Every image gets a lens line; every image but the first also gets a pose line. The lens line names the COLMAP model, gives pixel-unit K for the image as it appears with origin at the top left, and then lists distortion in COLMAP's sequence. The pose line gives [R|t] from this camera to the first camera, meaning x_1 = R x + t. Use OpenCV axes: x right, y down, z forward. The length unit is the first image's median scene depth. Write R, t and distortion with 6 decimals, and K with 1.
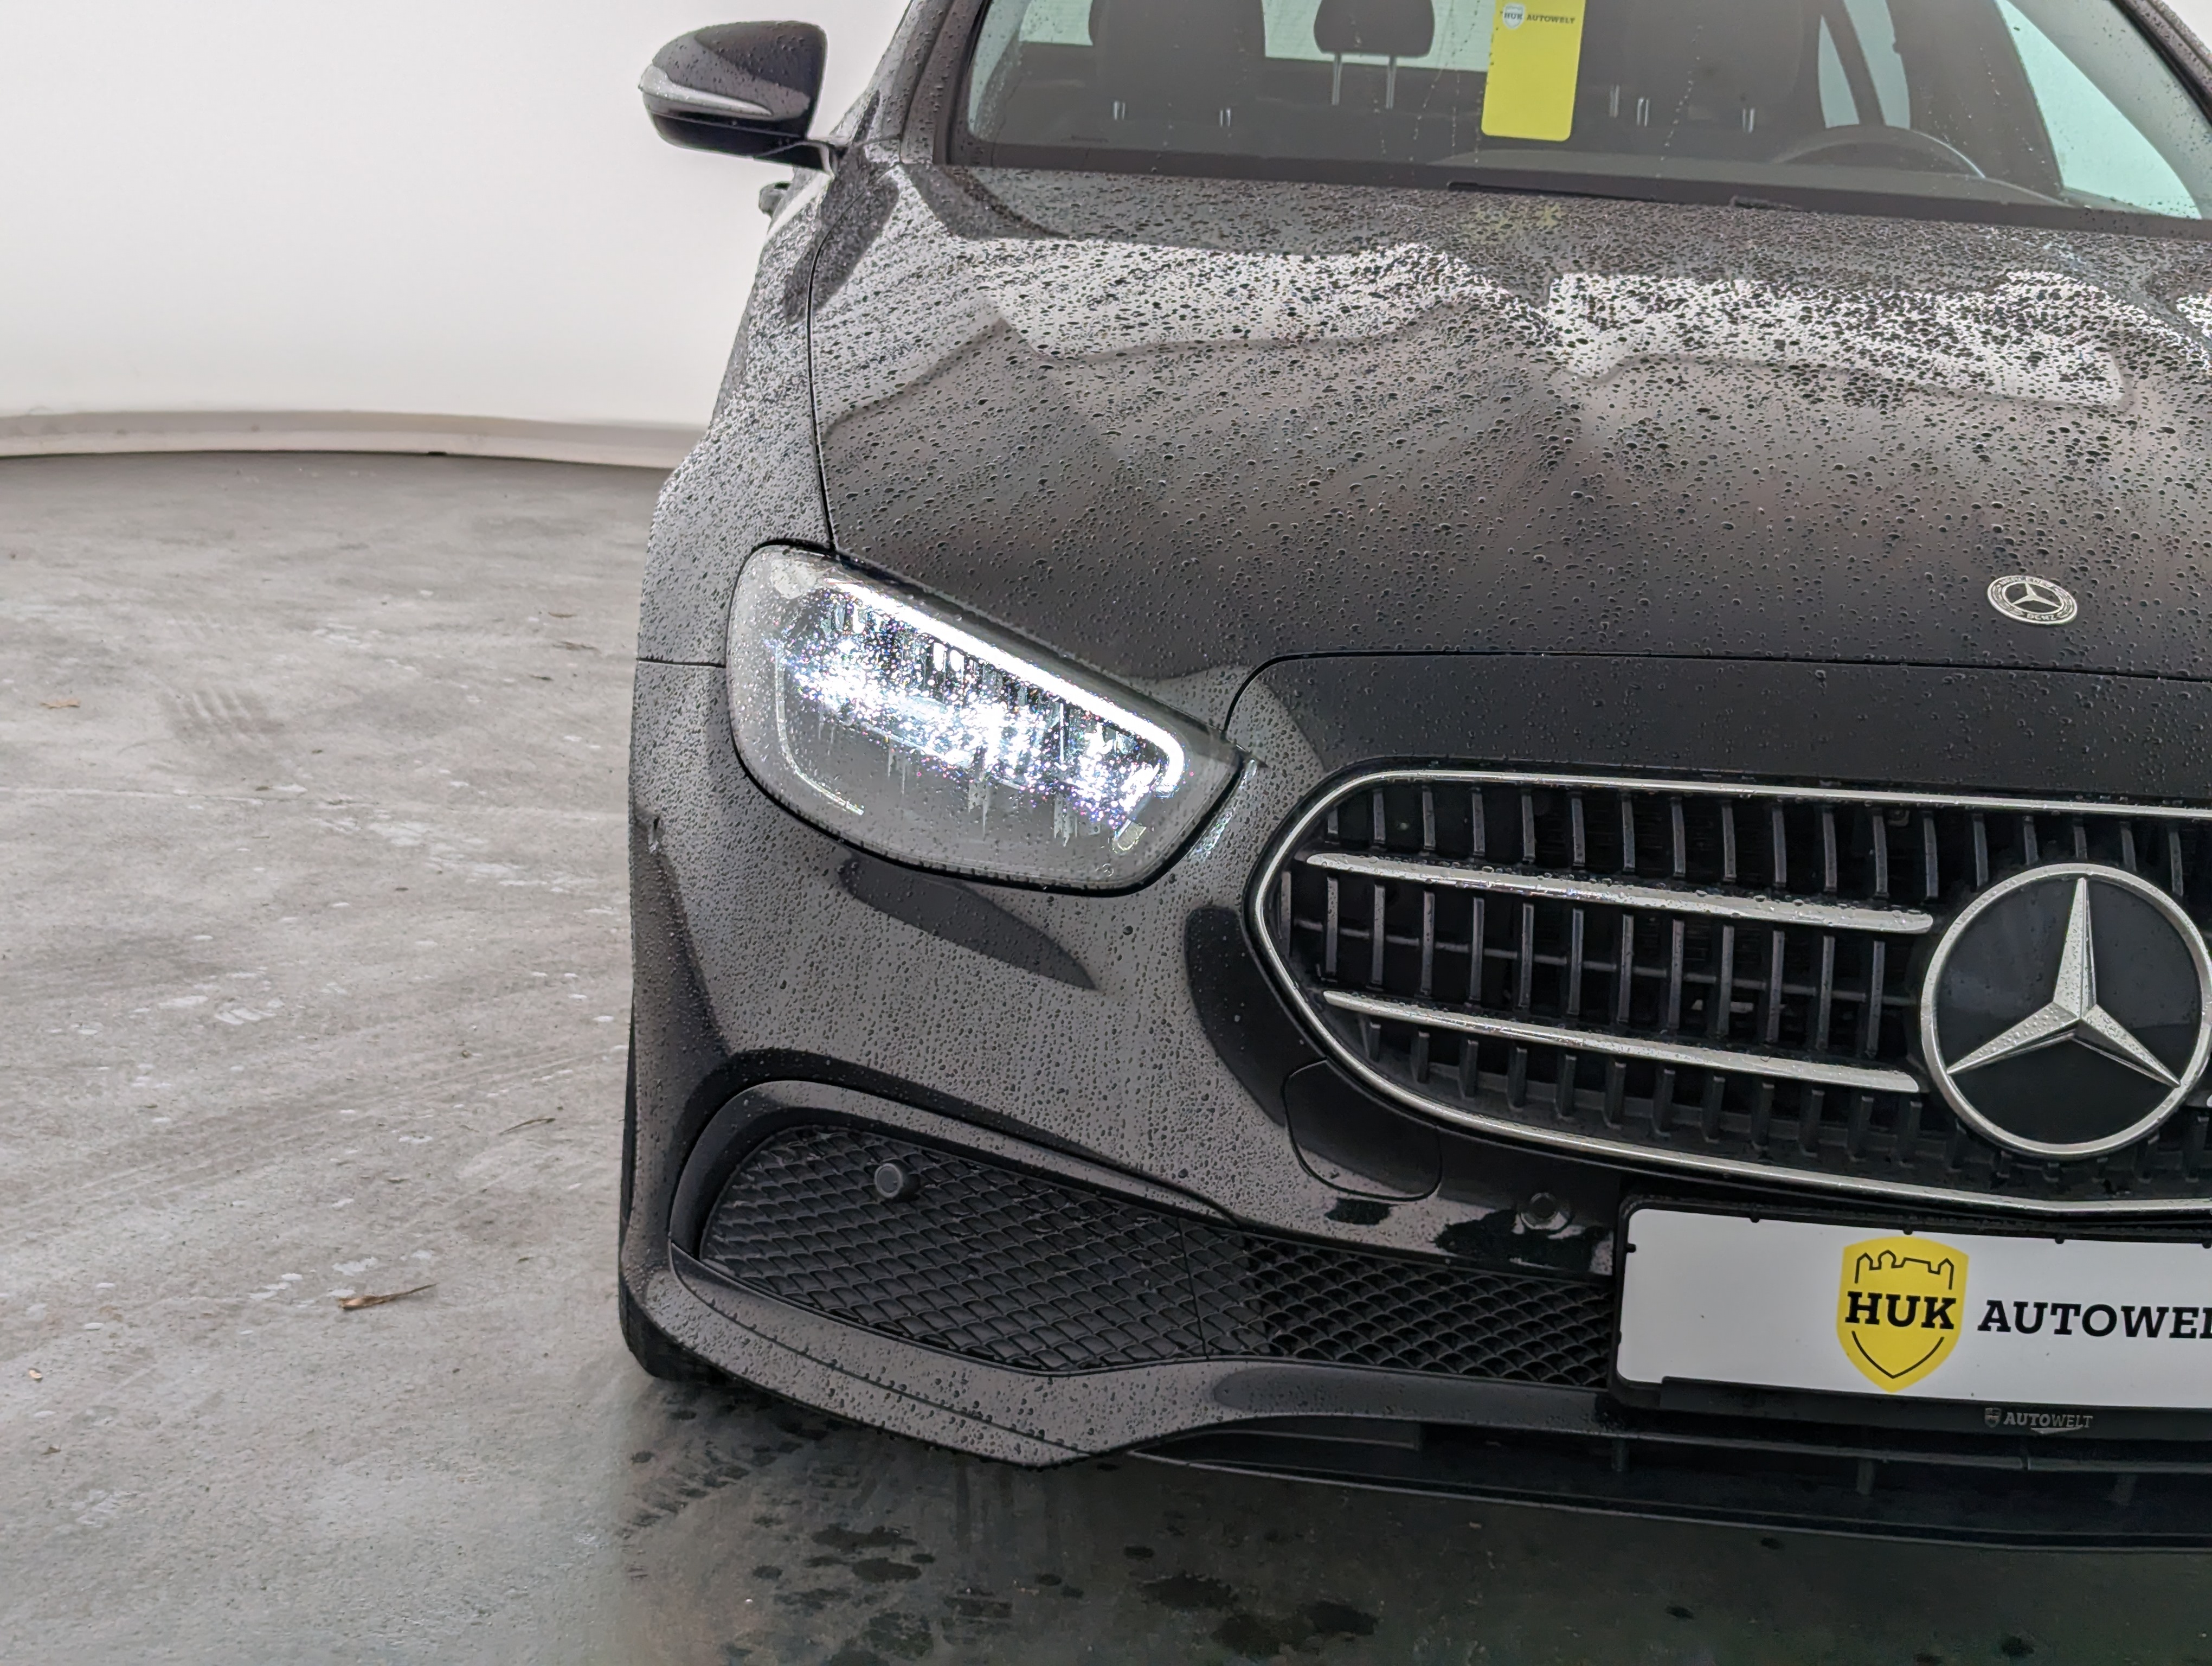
lens RADIAL K [[3375.9, 0, 1109.3], [0, 3375.9, 718.6], [0, 0, 1]] dist [0.229545, -0.890870]
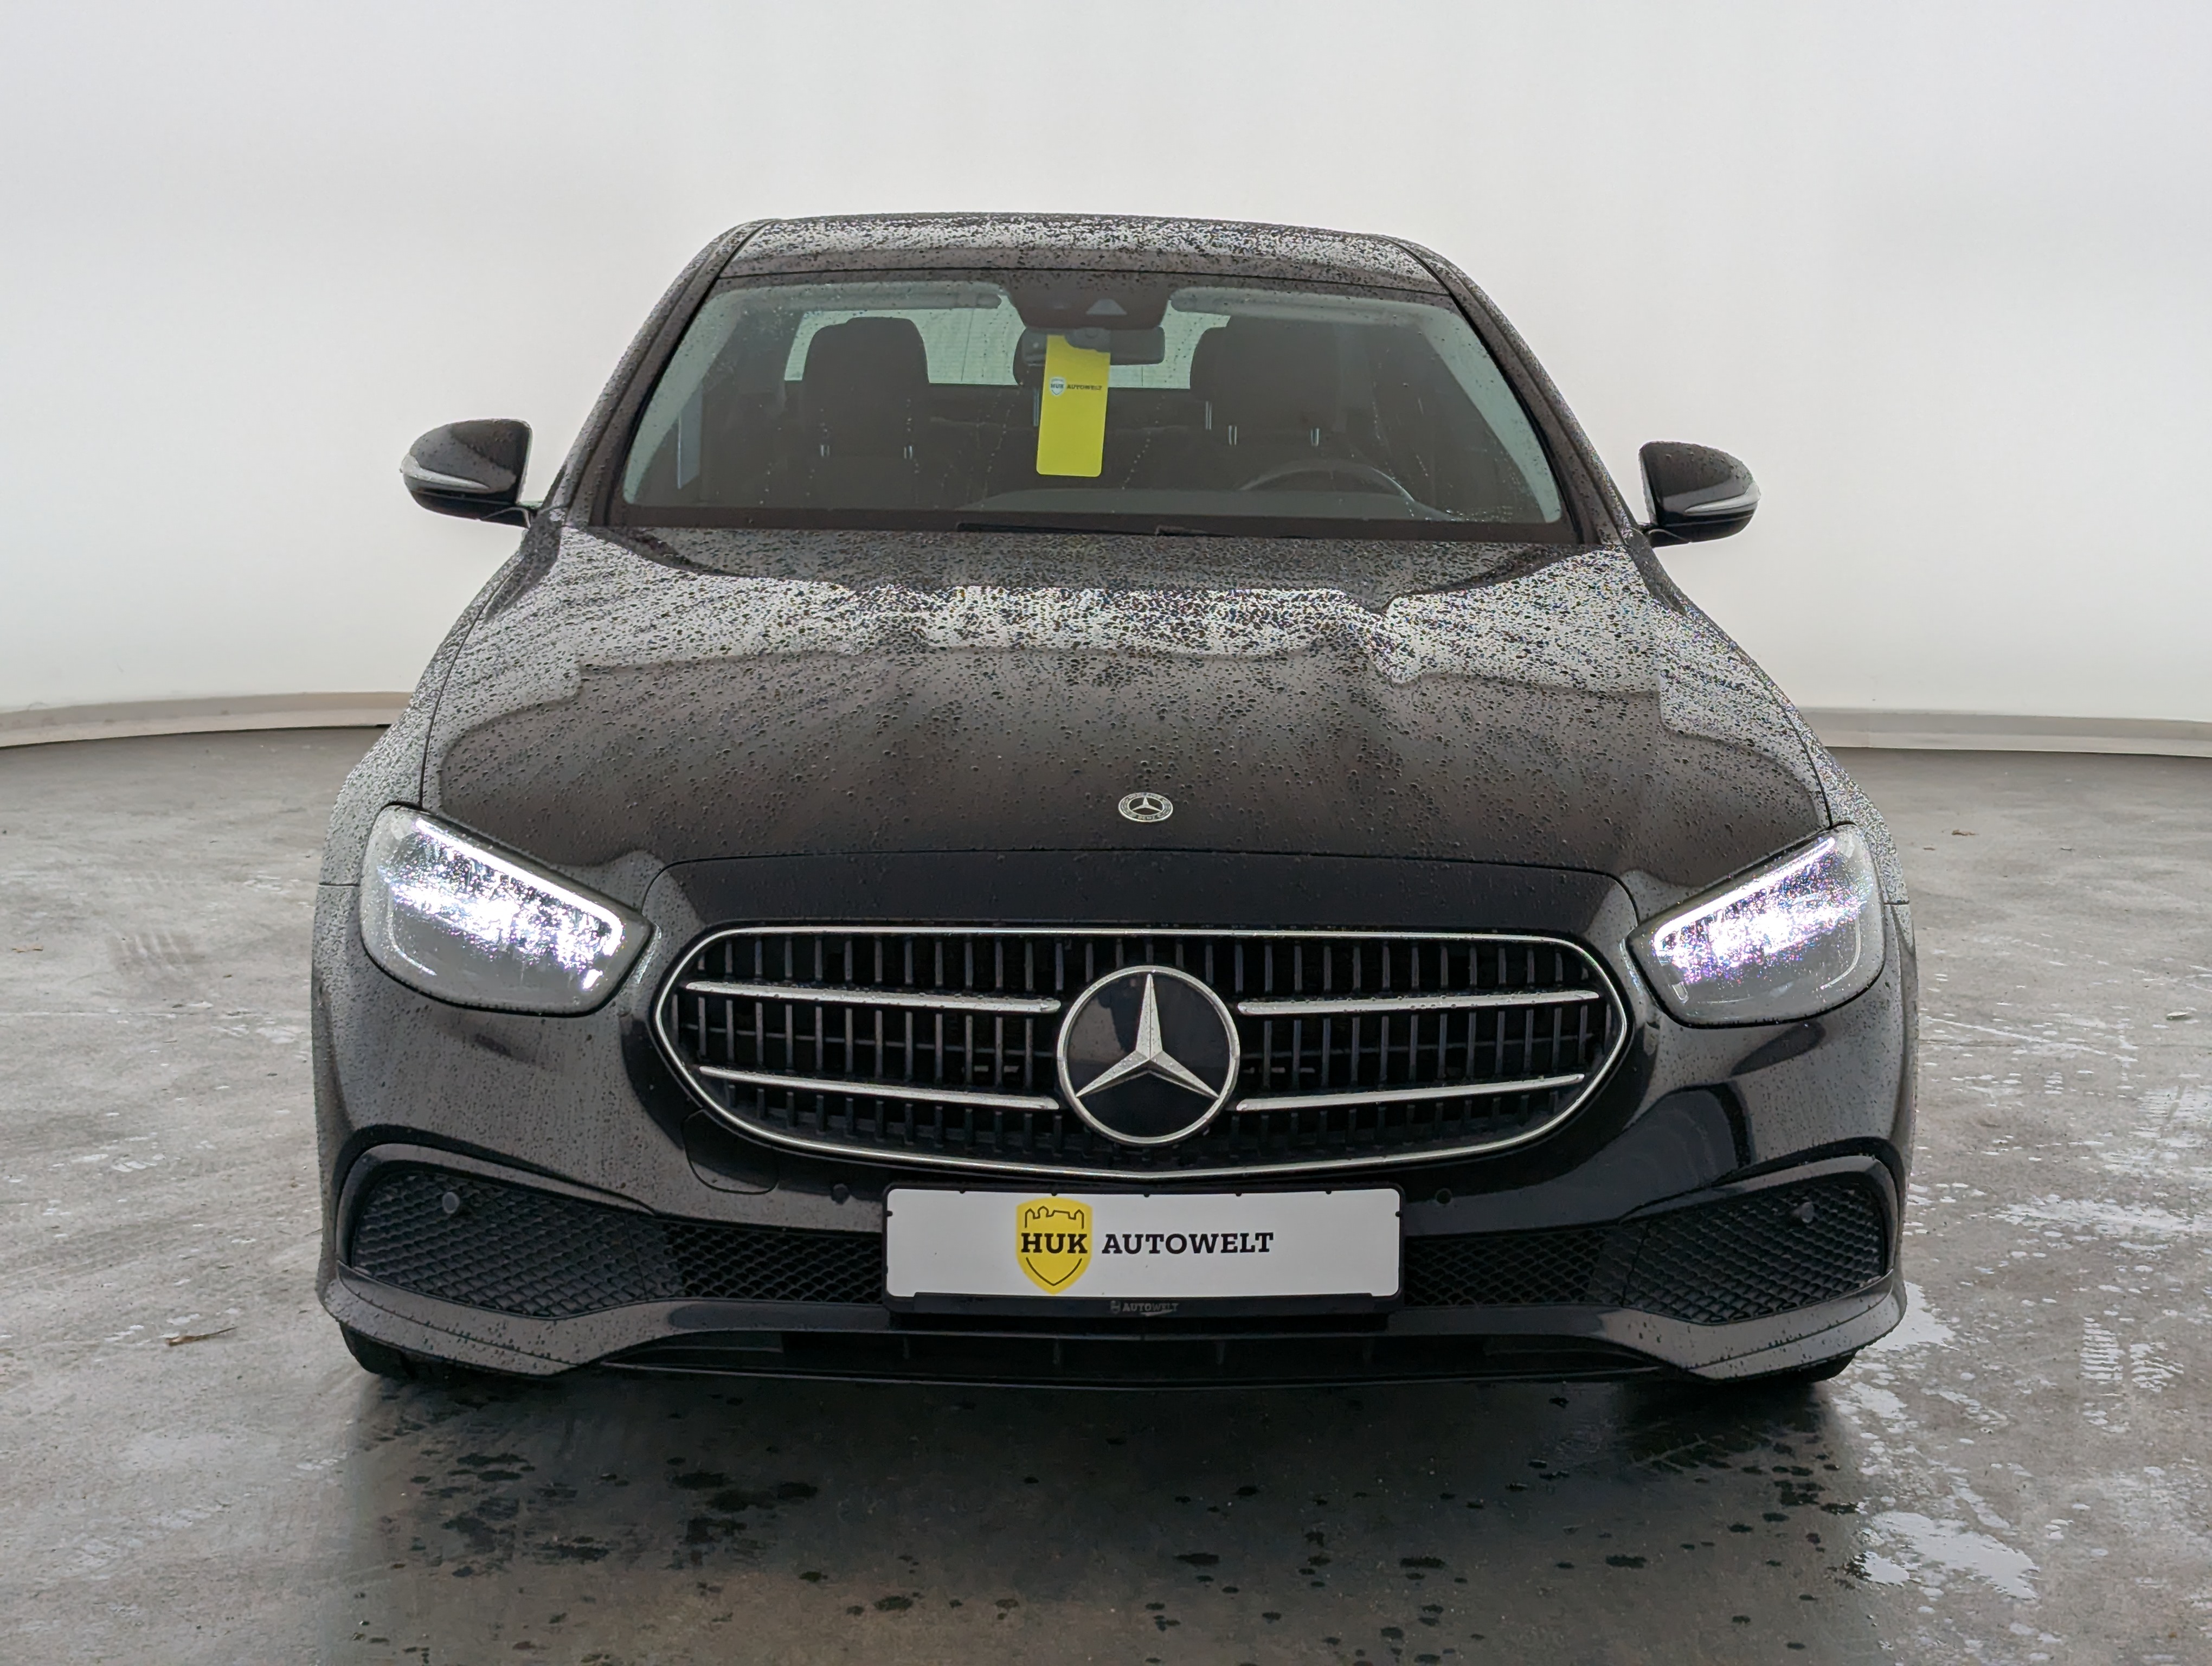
lens RADIAL K [[3242.2, 0, 1106.0], [0, 3242.2, 833.0], [0, 0, 1]] dist [0.222473, -0.747789]
pose [[0.998974, -0.044695, -0.007238, 0.260910], [0.044440, 0.998493, -0.032204, 0.026123], [0.008667, 0.031849, 0.999455, -0.536897]]
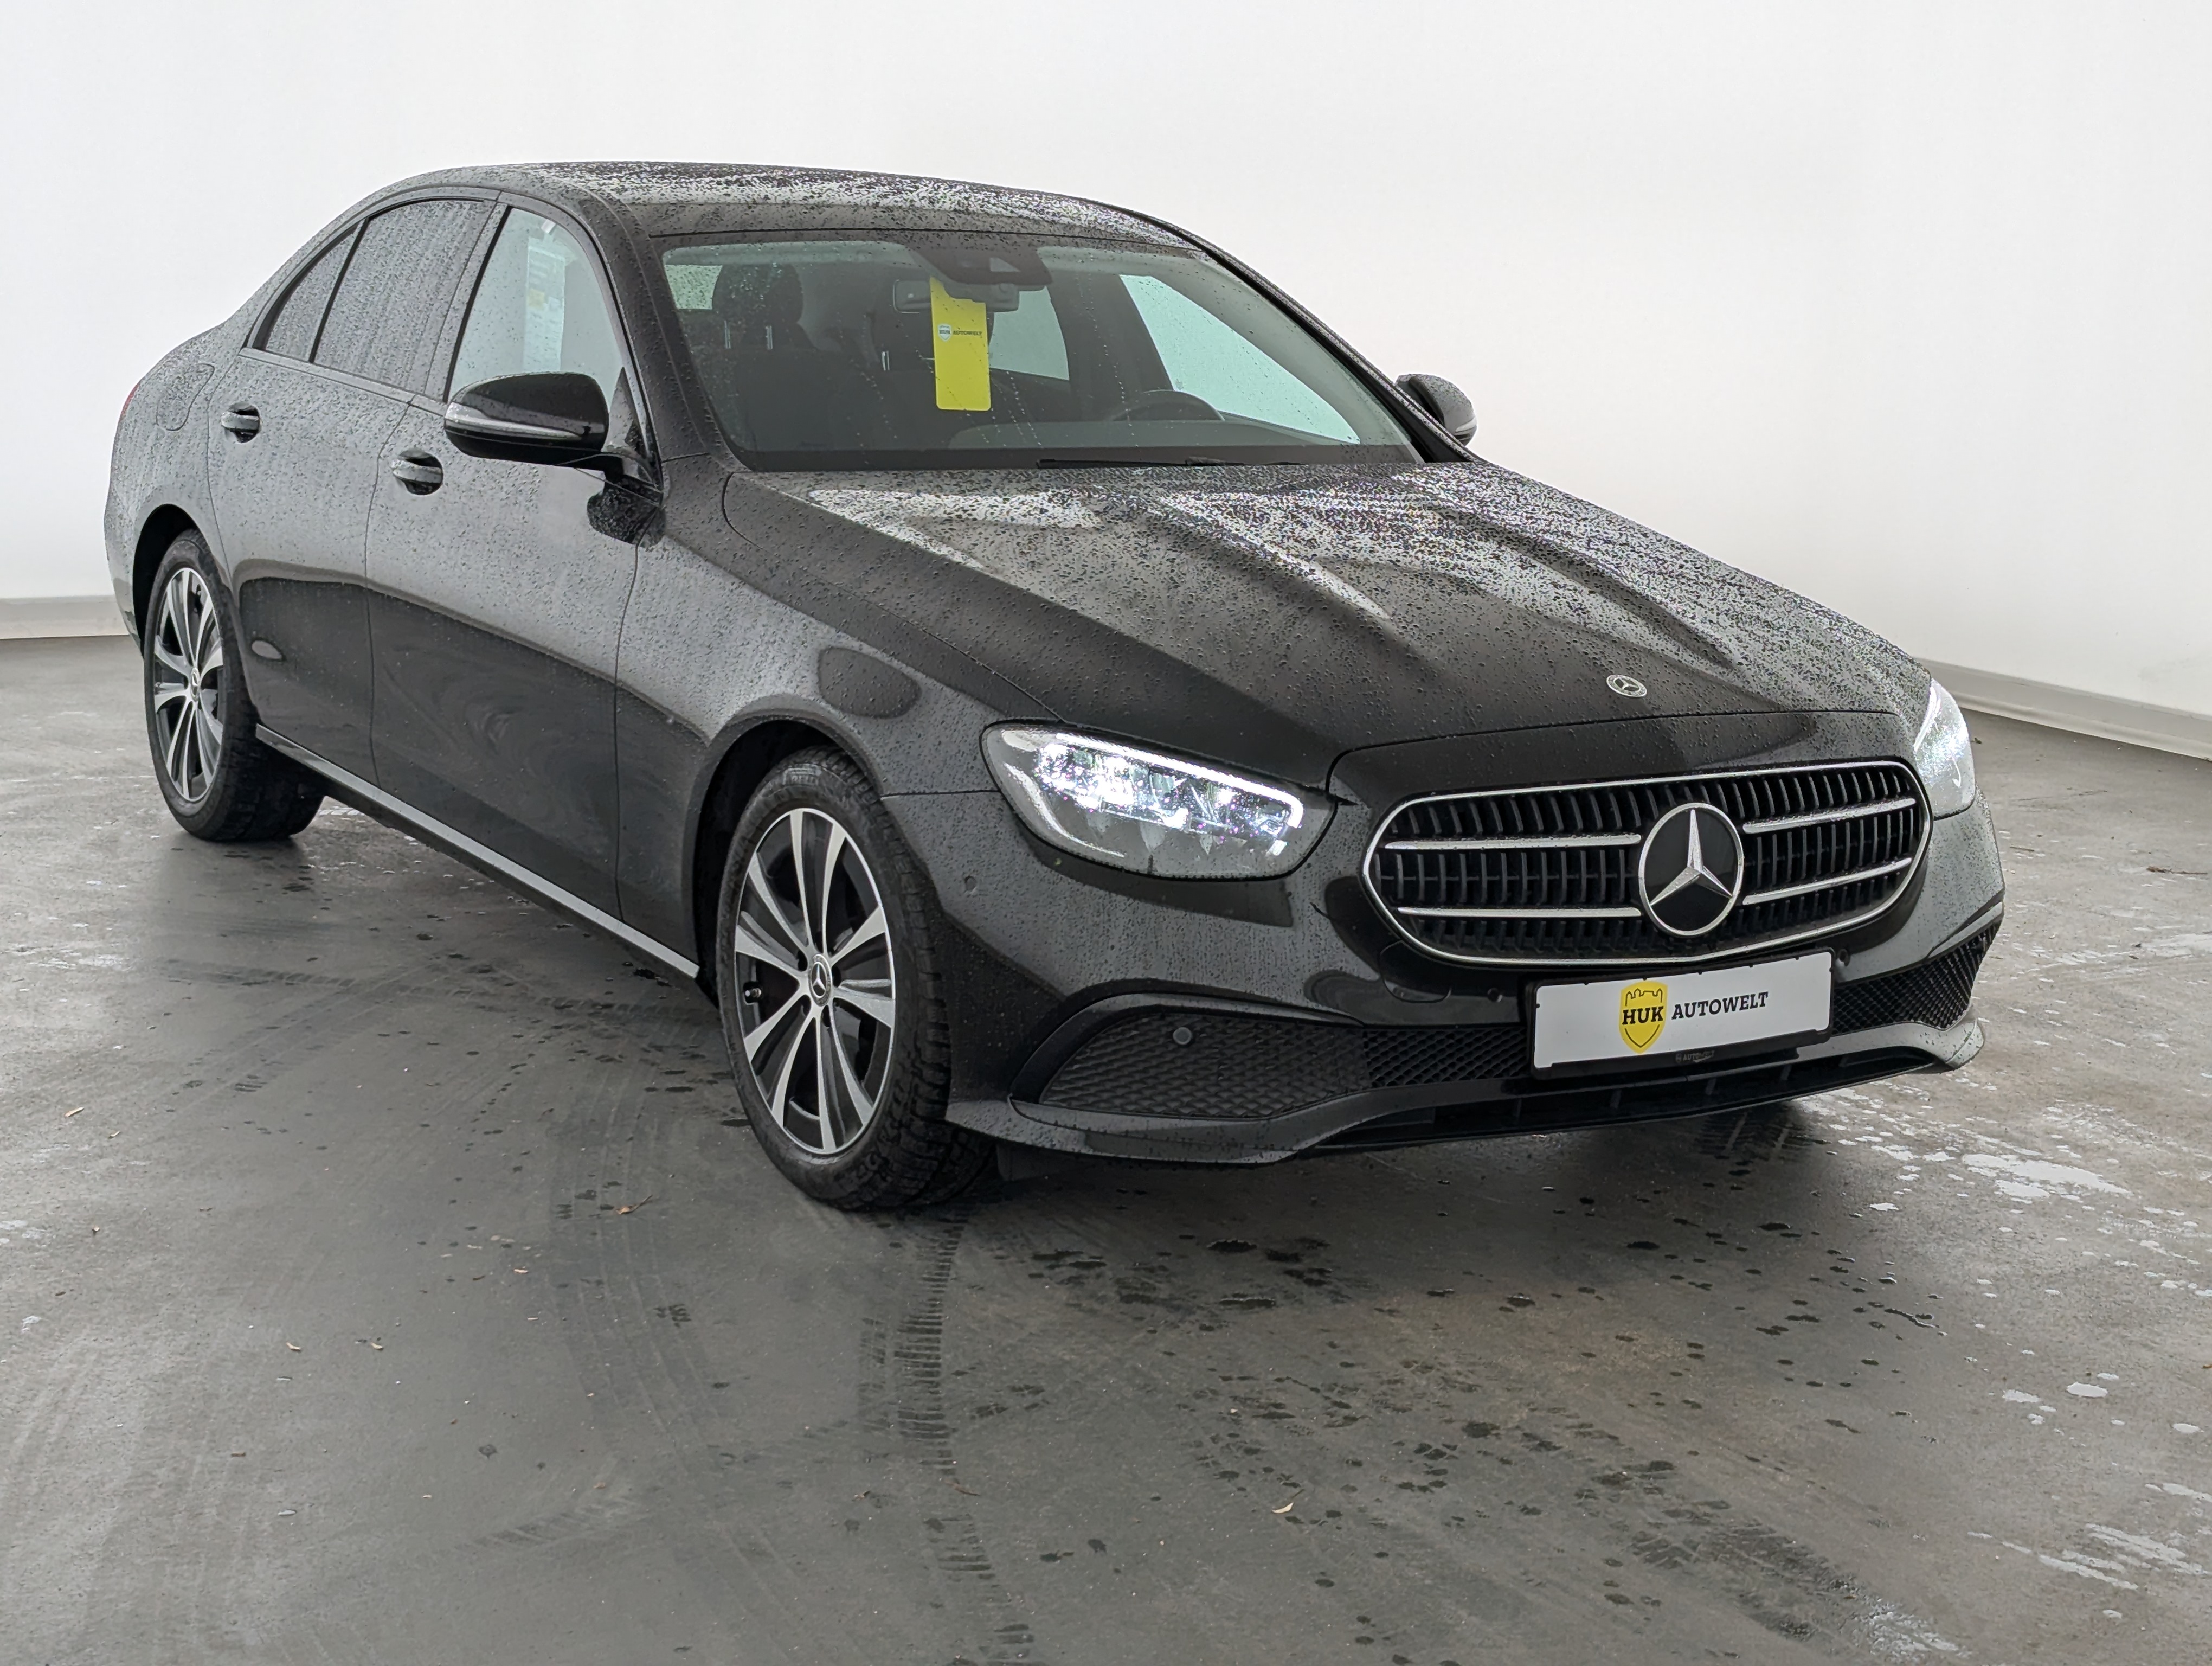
lens RADIAL K [[3242.2, 0, 1106.0], [0, 3242.2, 833.0], [0, 0, 1]] dist [0.222473, -0.747789]
pose [[0.891848, -0.124076, 0.434986, -0.917104], [0.114112, 0.992255, 0.049069, -0.080282], [-0.437706, 0.005875, 0.899099, -0.690486]]
